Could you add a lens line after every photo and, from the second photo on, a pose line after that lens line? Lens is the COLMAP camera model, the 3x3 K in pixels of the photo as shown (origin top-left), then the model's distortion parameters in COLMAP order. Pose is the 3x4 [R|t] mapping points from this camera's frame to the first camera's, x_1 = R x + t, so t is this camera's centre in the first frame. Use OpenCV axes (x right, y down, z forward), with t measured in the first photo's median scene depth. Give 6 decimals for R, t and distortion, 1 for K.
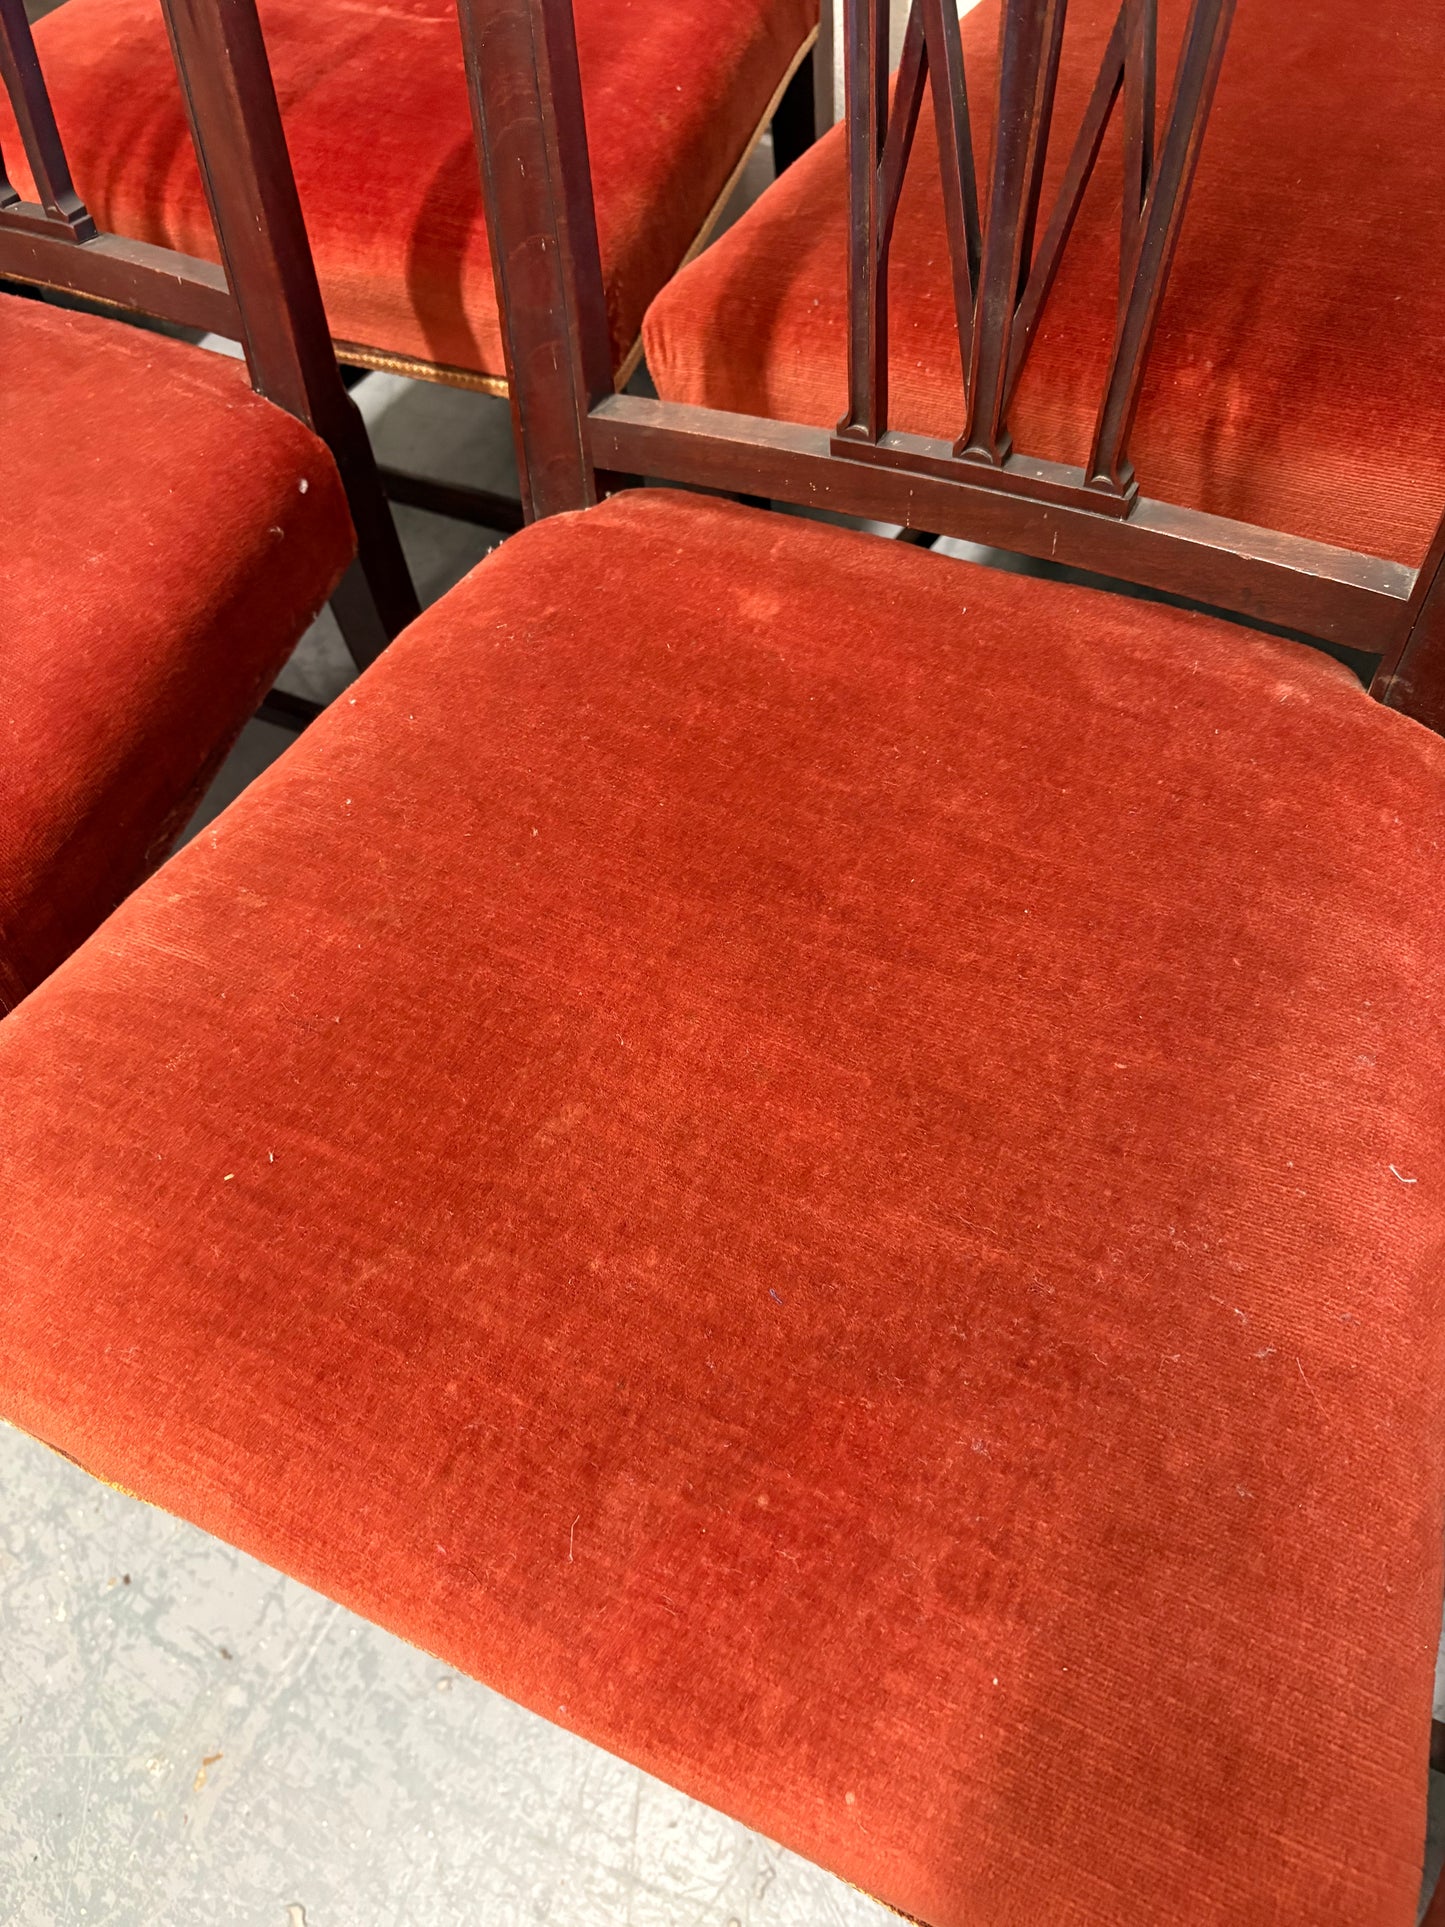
lens RADIAL K [[1492.0, 0, 707.3], [0, 1492.0, 978.4], [0, 0, 1]] dist [0.028345, -0.035991]
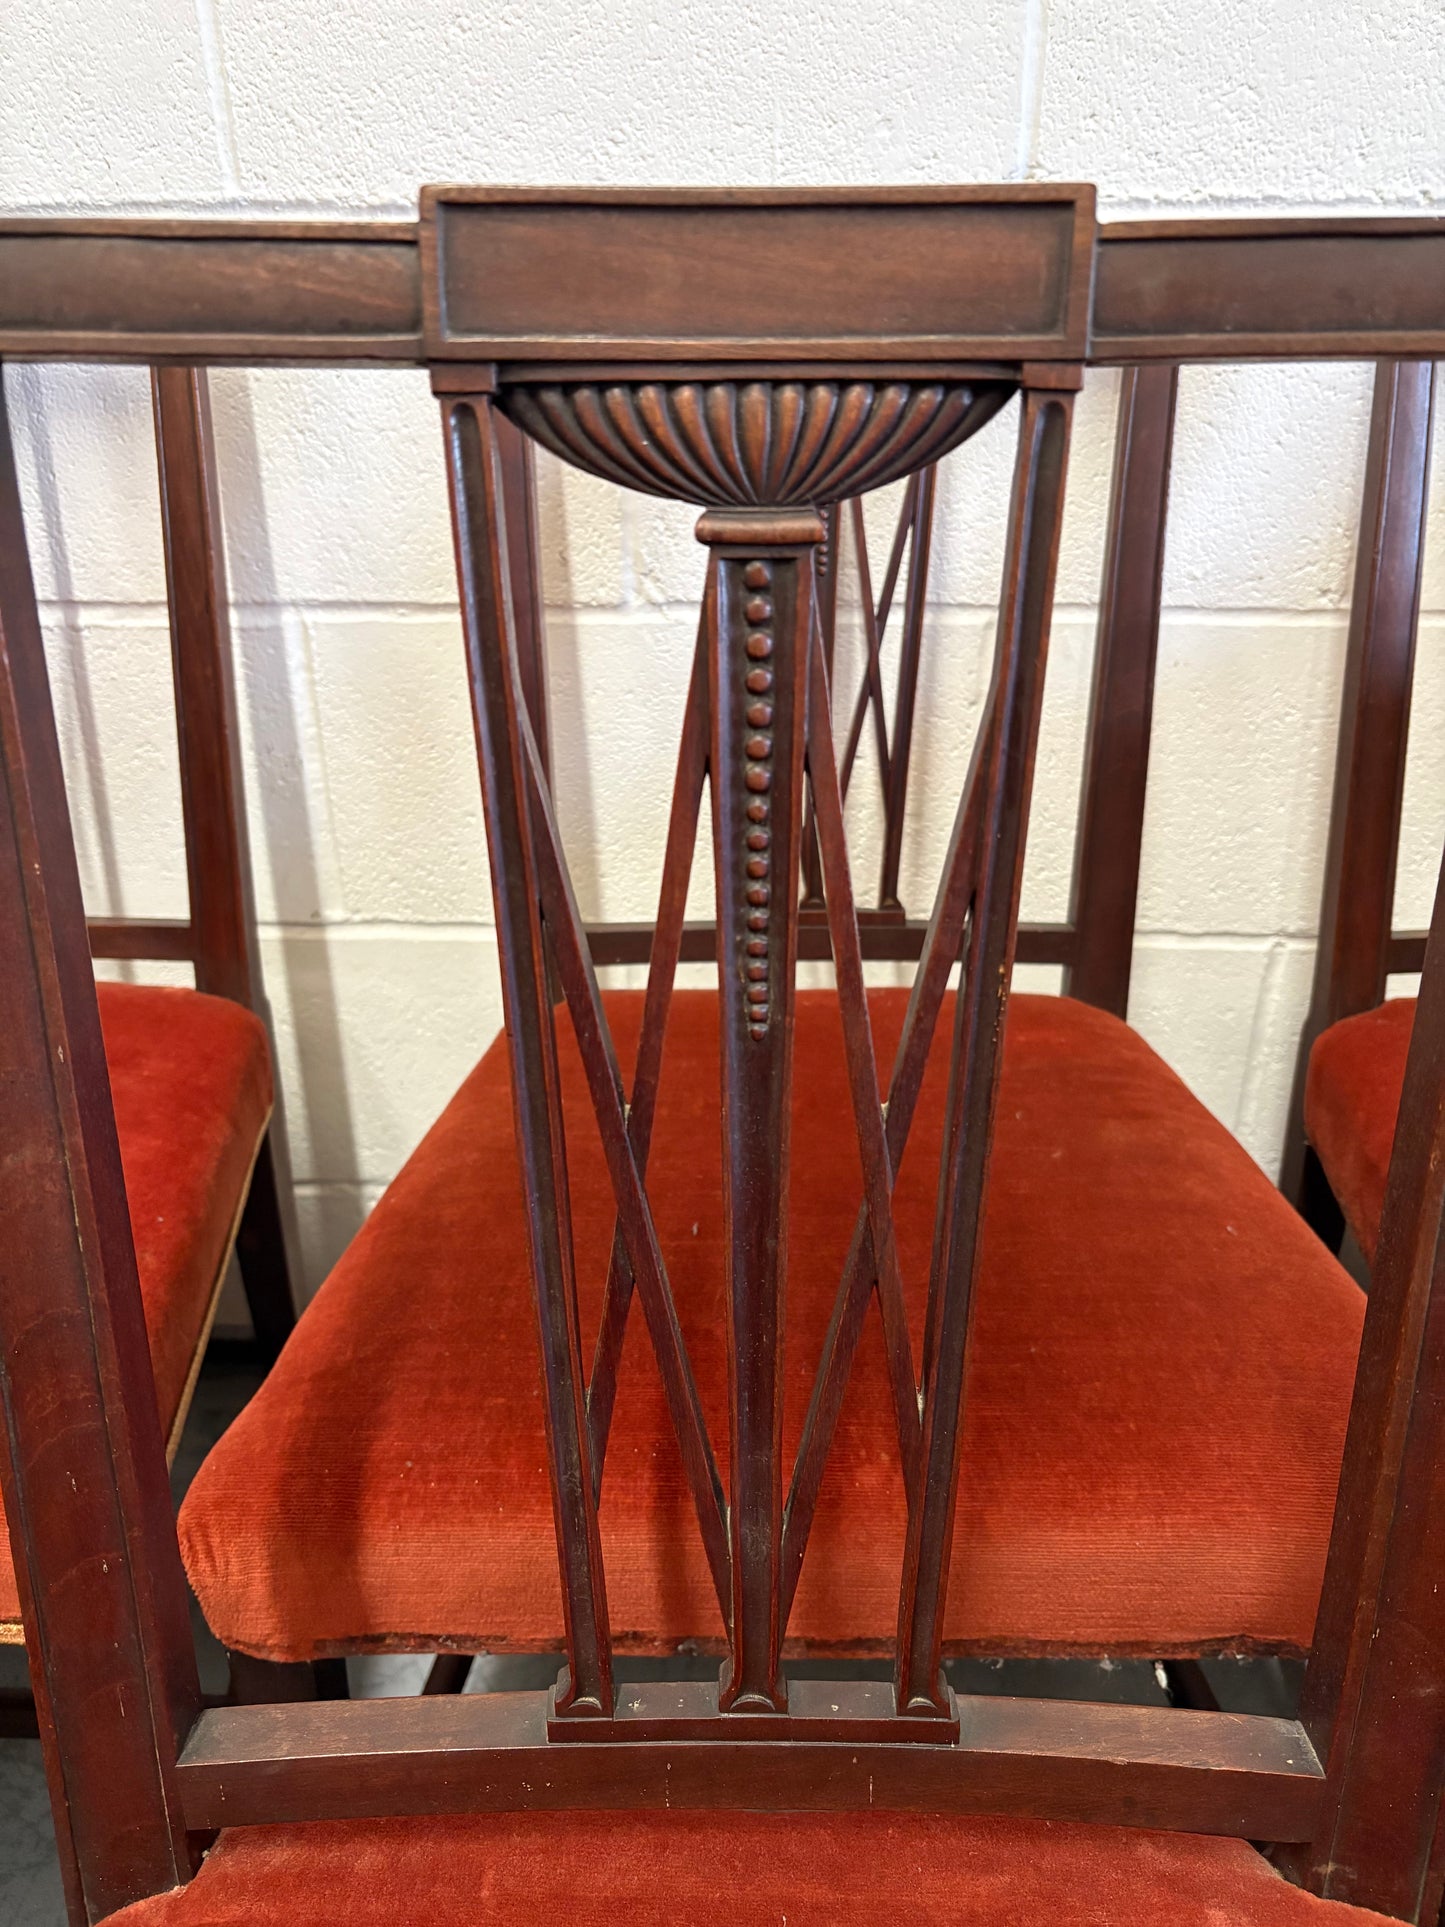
lens RADIAL K [[1492.0, 0, 721.6], [0, 1492.0, 951.3], [0, 0, 1]] dist [0.028345, -0.035991]
pose [[0.899502, -0.088715, 0.427815, -0.122126], [0.306749, 0.825496, -0.473773, -0.296251], [-0.311129, 0.557392, 0.769749, 0.193585]]
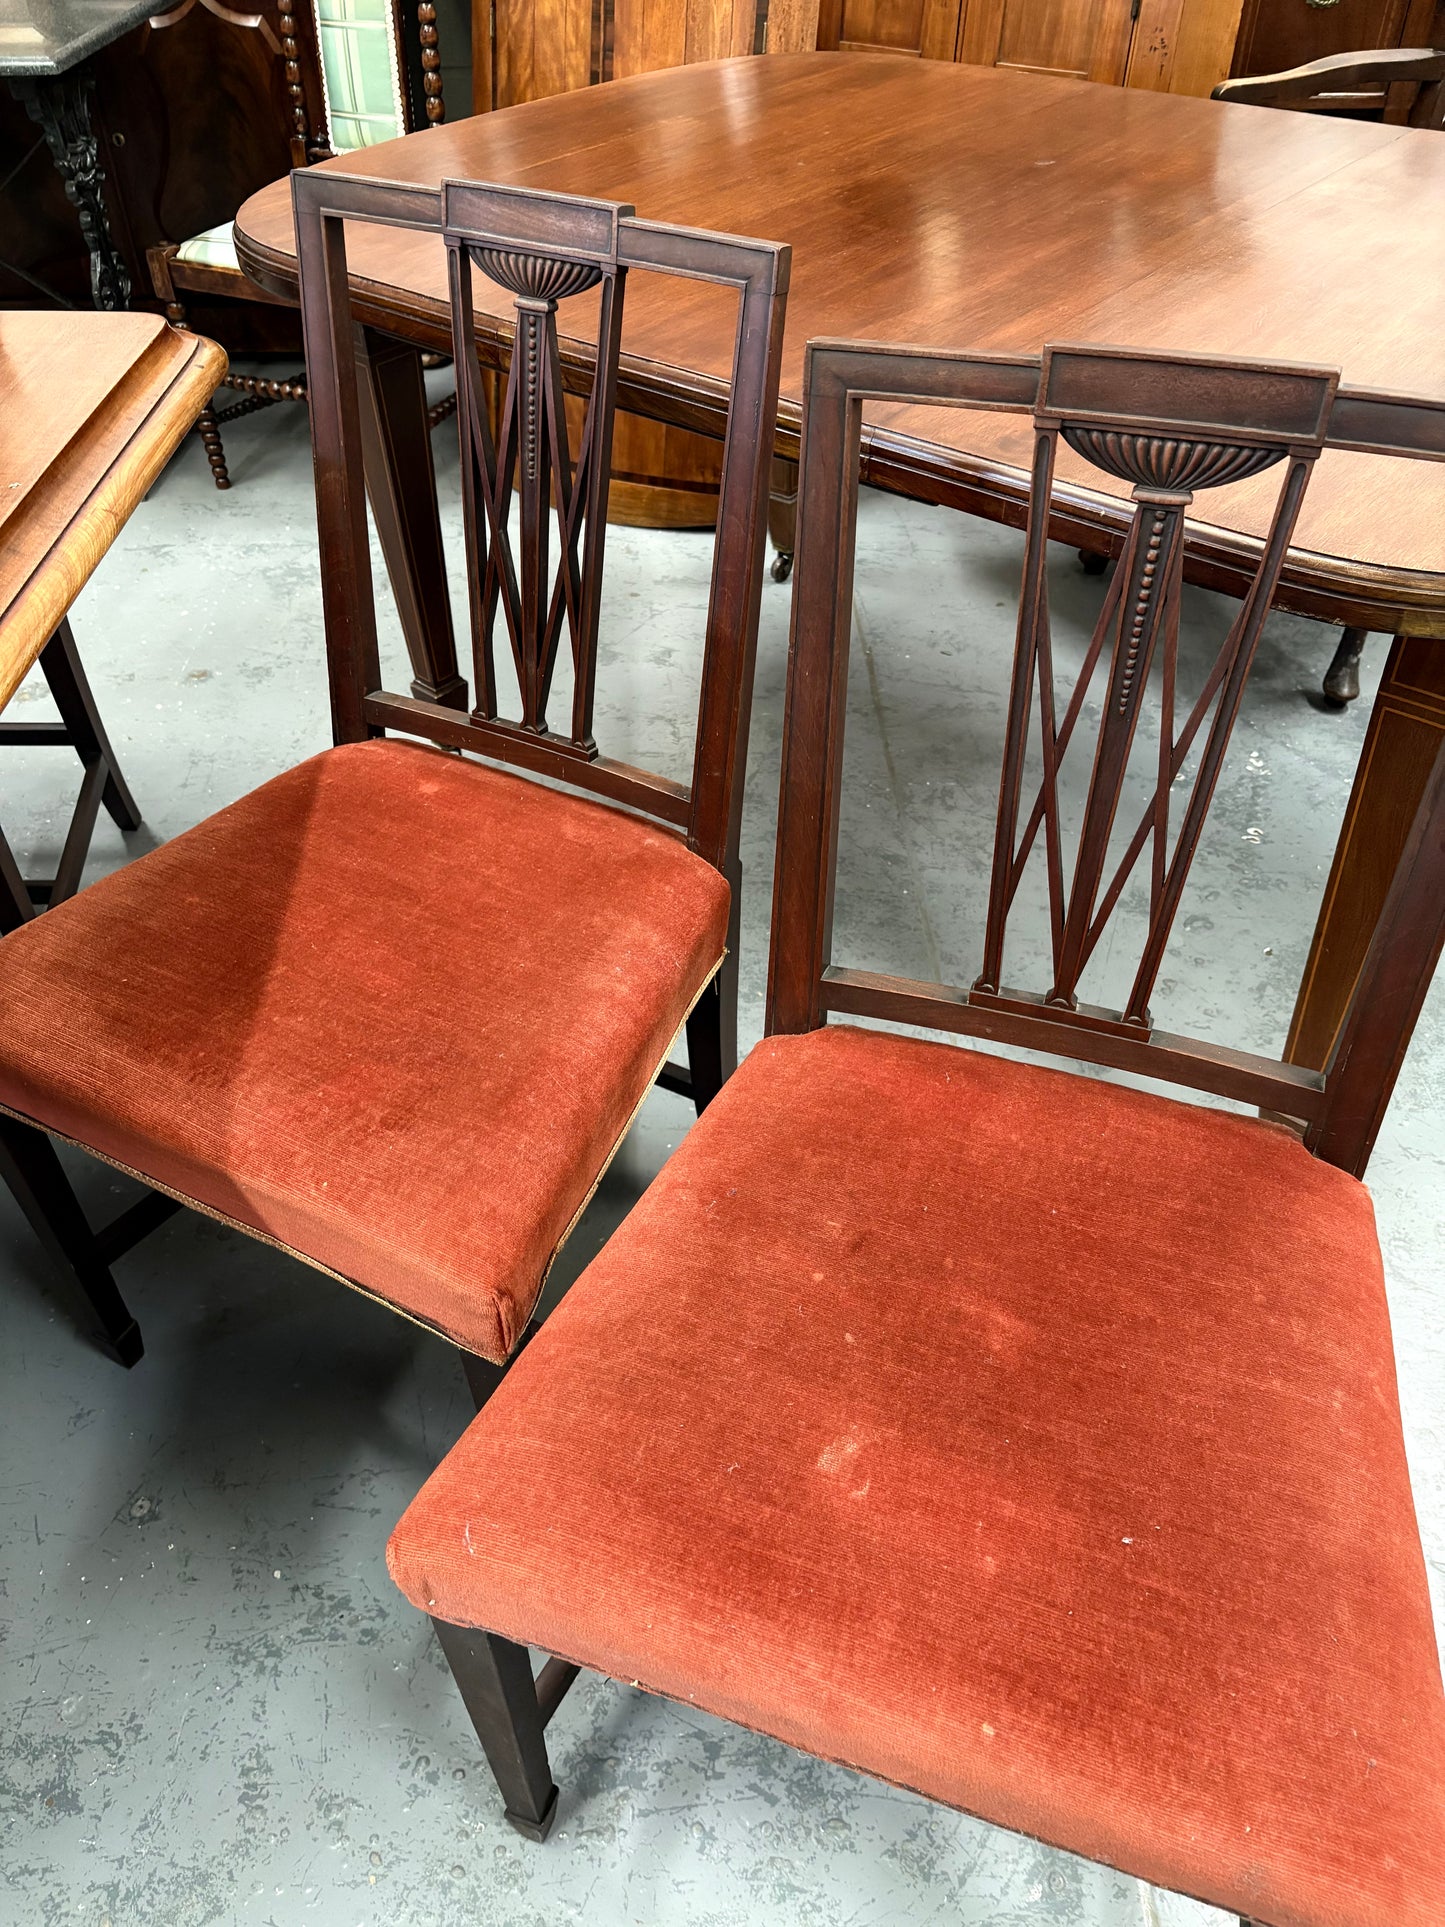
lens RADIAL K [[1492.0, 0, 719.4], [0, 1492.0, 965.4], [0, 0, 1]] dist [0.028345, -0.035991]
pose [[0.993926, 0.107020, 0.025636, 0.422059], [-0.096606, 0.960091, -0.262475, 0.512102], [-0.052703, 0.258404, 0.964598, -1.002887]]
